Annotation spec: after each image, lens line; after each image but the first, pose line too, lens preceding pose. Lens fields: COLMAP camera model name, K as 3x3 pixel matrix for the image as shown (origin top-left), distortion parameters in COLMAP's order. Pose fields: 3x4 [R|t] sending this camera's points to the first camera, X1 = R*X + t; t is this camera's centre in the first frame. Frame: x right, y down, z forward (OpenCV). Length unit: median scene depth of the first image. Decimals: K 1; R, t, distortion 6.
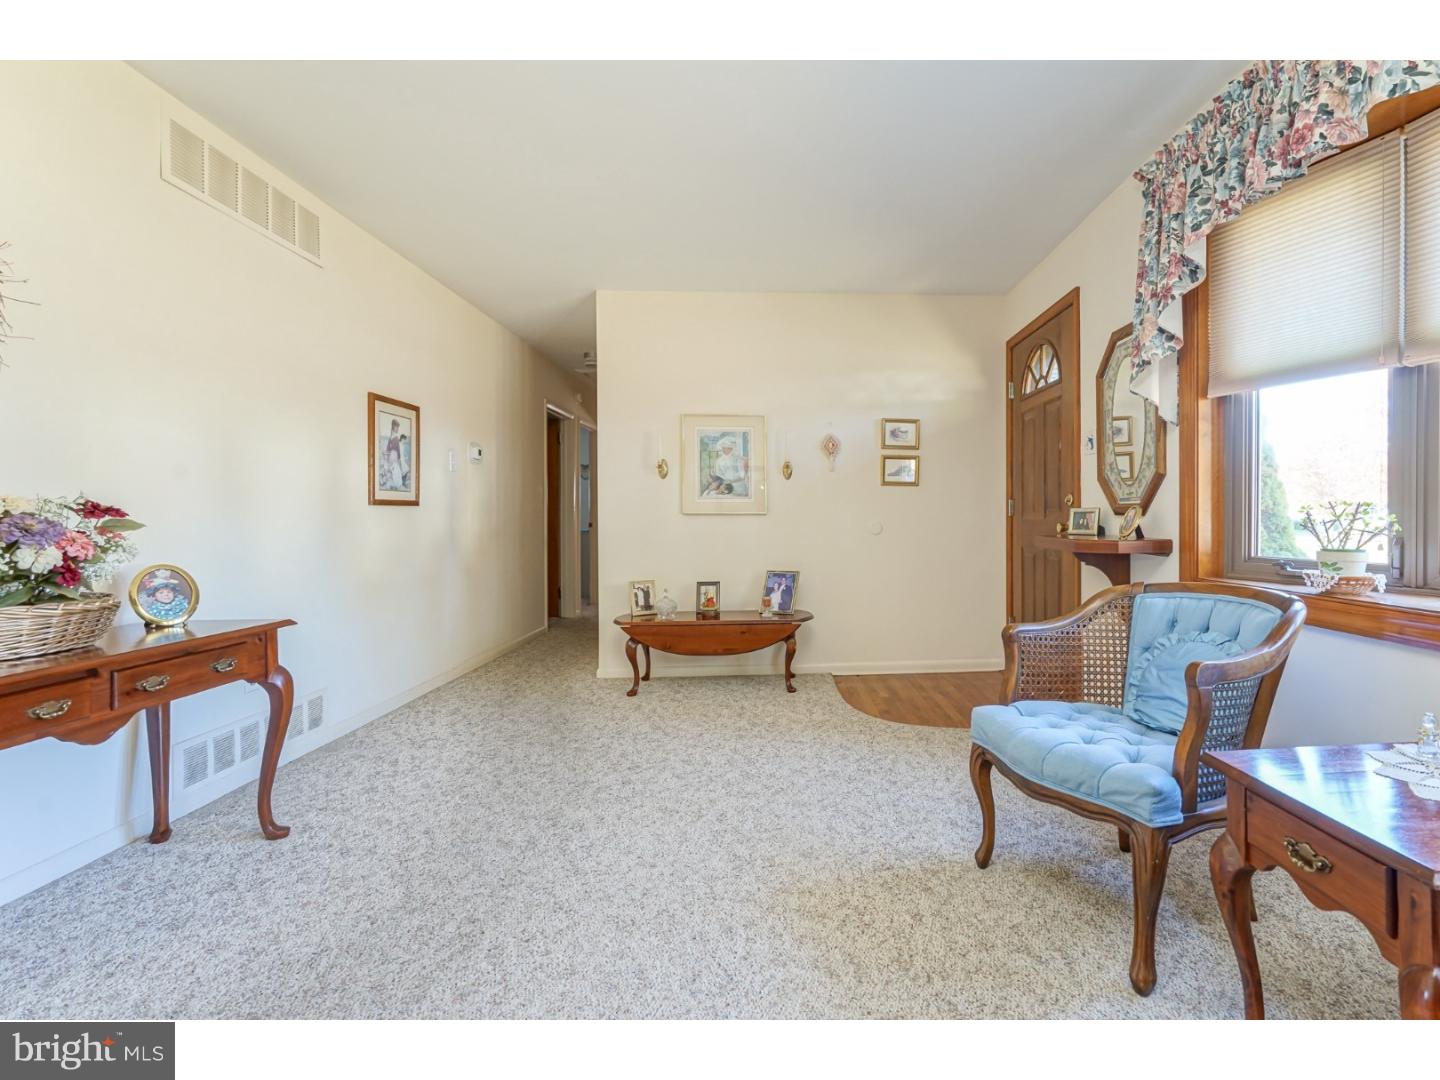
lens RADIAL K [[673.2, 0, 837.1], [0, 673.2, 529.0], [0, 0, 1]] dist [-0.006703, 0.002975]
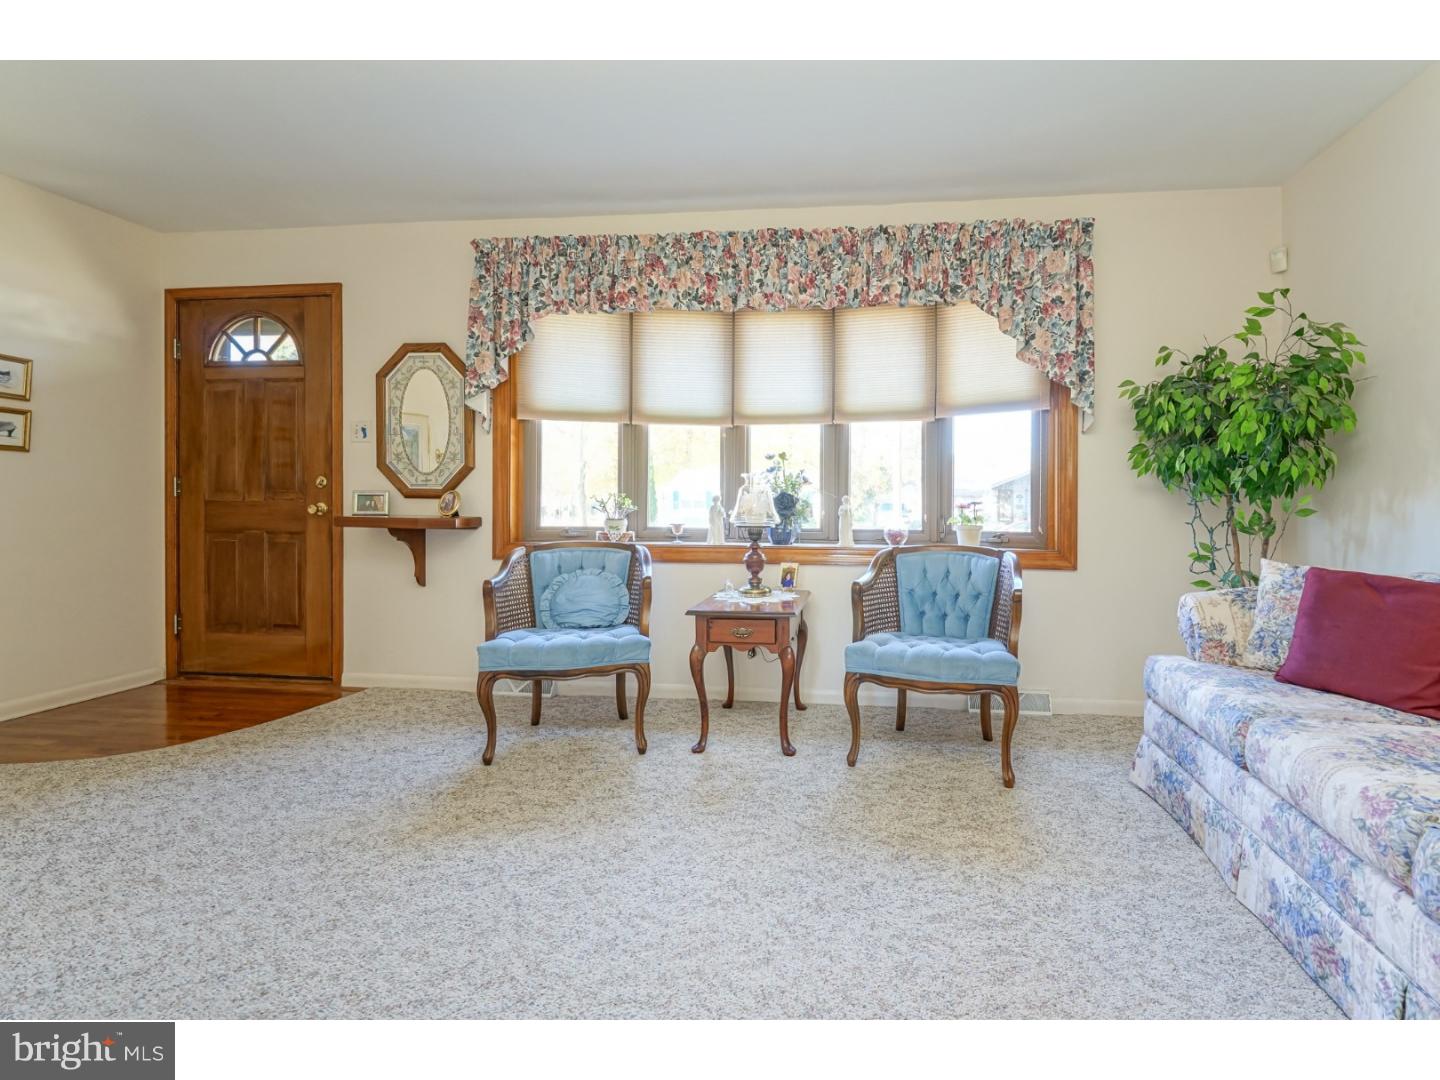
lens RADIAL K [[673.2, 0, 789.0], [0, 673.2, 513.8], [0, 0, 1]] dist [-0.006703, 0.002975]
pose [[0.203455, -0.004386, 0.979074, -0.669603], [0.008705, 0.999959, 0.002671, 0.010712], [-0.979046, 0.007979, 0.203485, 0.108850]]
